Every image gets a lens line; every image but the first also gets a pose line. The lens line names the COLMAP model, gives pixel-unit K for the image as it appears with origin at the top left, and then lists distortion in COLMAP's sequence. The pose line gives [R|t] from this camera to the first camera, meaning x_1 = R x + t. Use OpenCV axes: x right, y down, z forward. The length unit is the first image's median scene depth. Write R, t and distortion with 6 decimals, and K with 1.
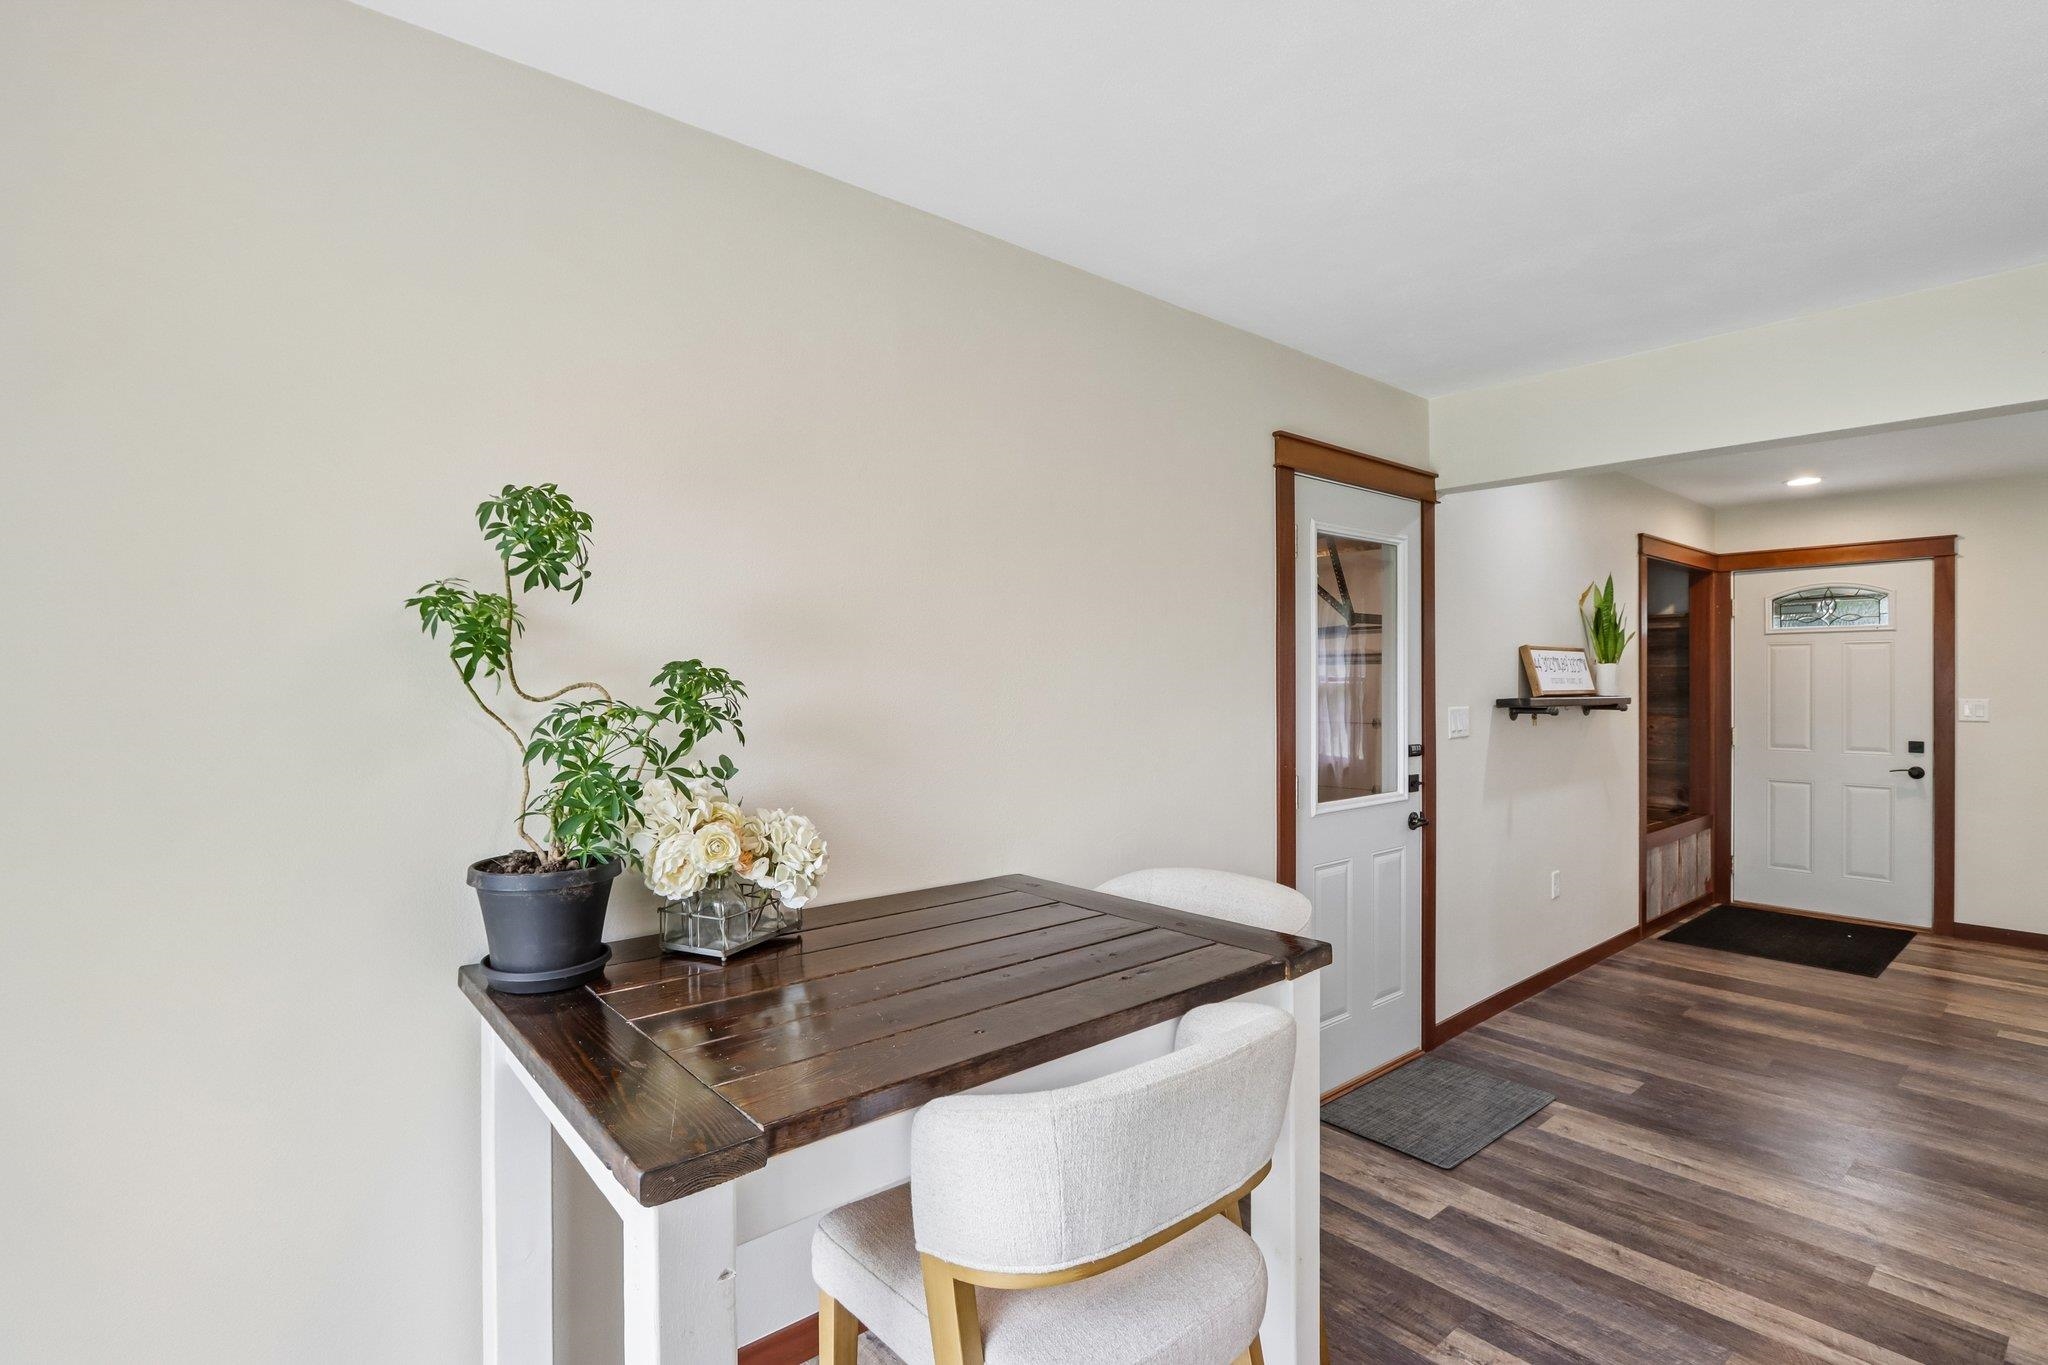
lens RADIAL K [[970.9, 0, 1019.8], [0, 970.9, 658.8], [0, 0, 1]] dist [-0.002026, -0.000390]
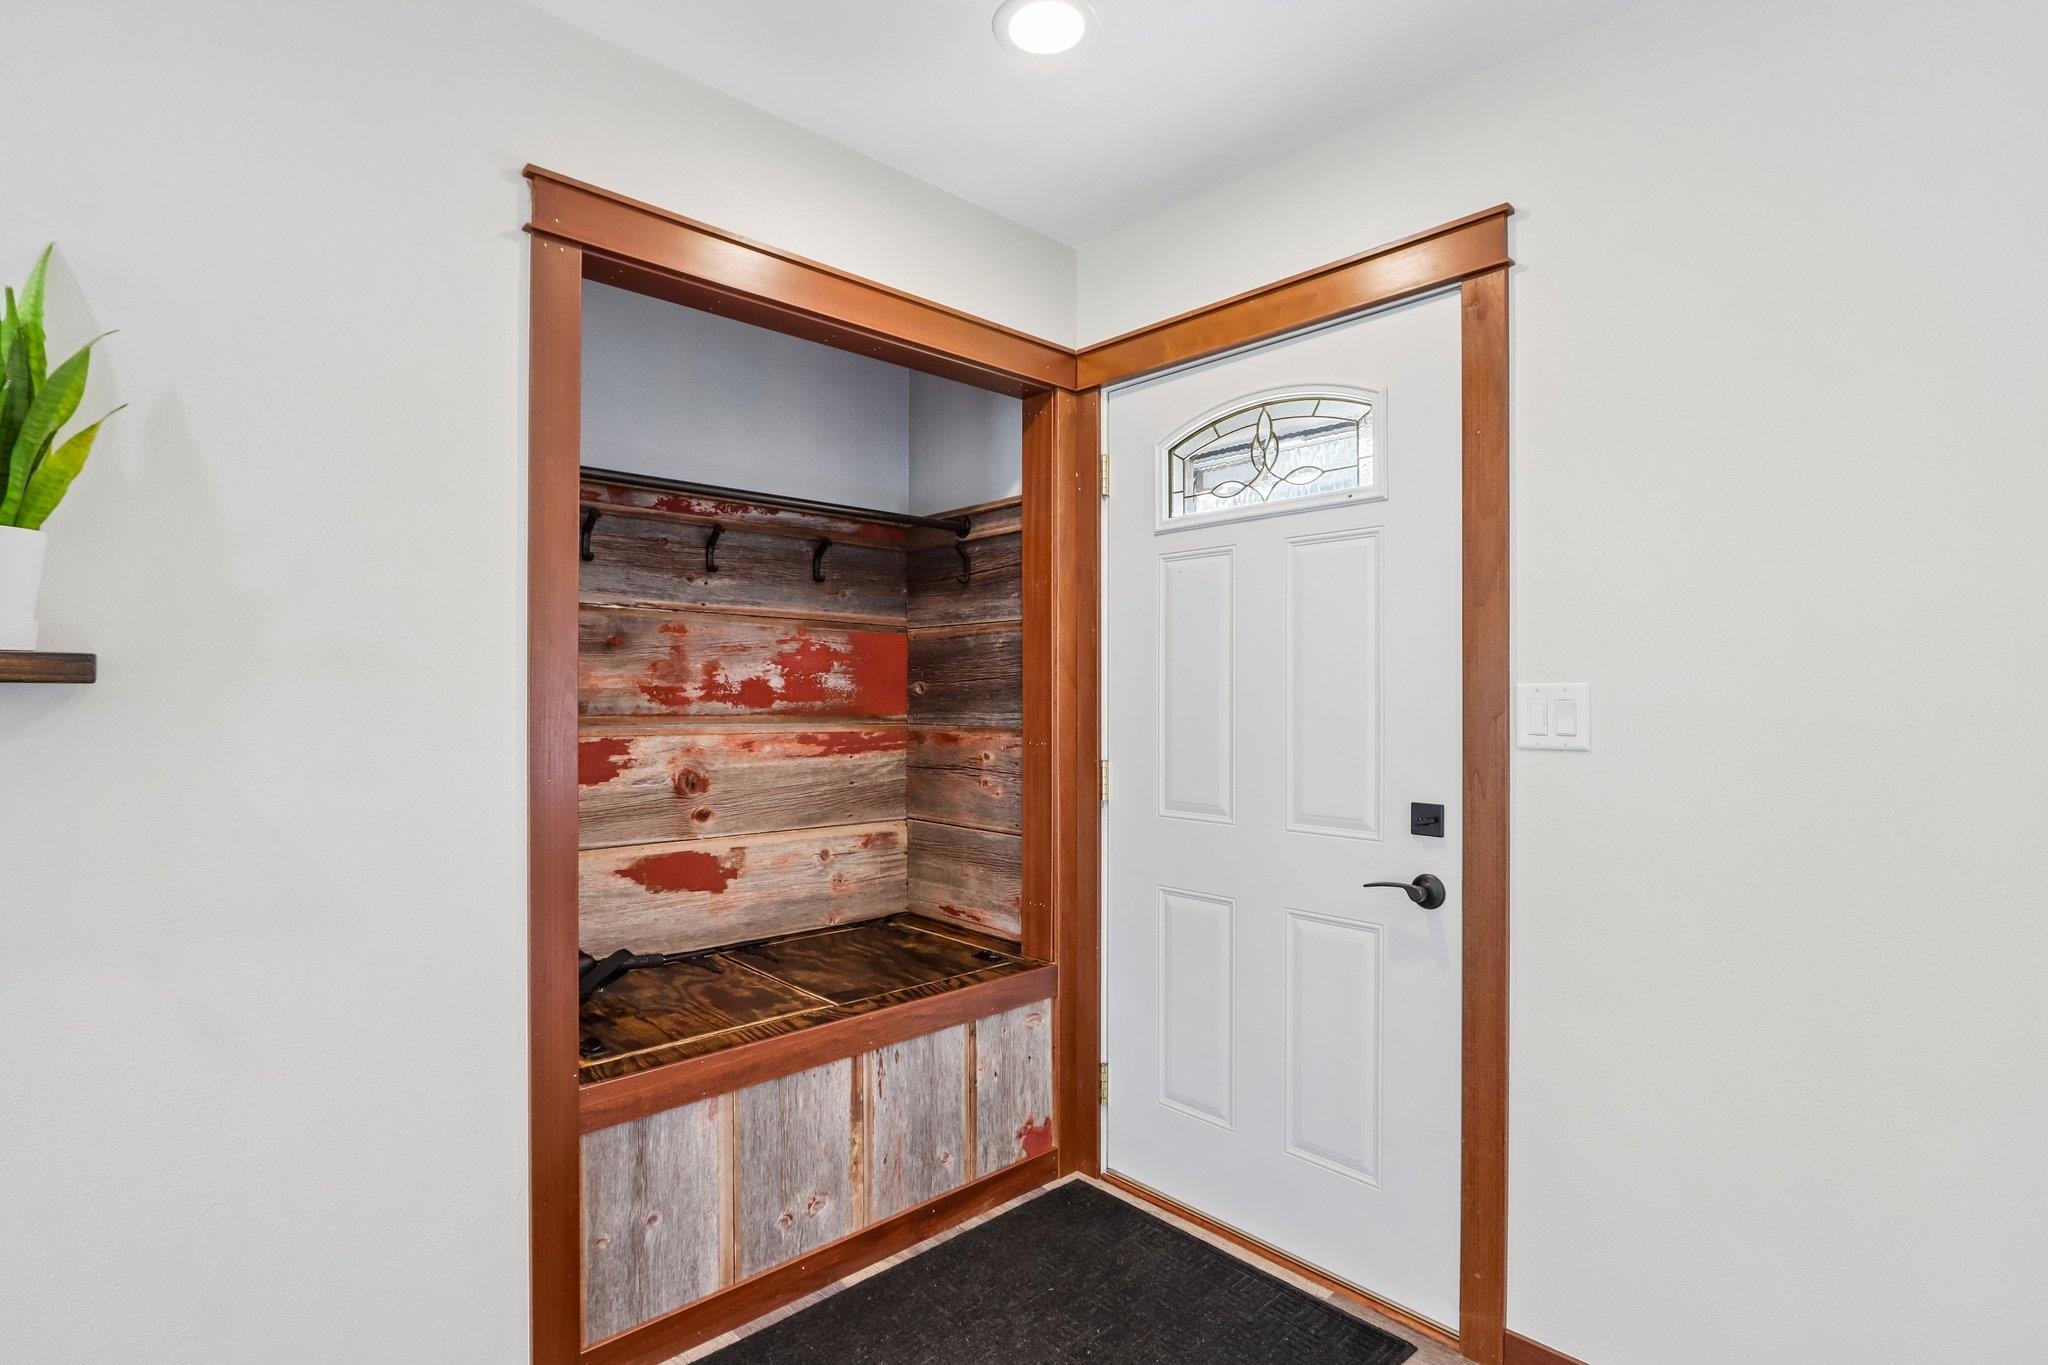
lens RADIAL K [[971.4, 0, 1013.1], [0, 971.4, 676.2], [0, 0, 1]] dist [-0.004483, -0.000715]
pose [[0.999699, 0.003622, 0.024279, 0.750333], [-0.003655, 0.999992, 0.001302, 0.037574], [-0.024274, -0.001391, 0.999704, 0.634503]]
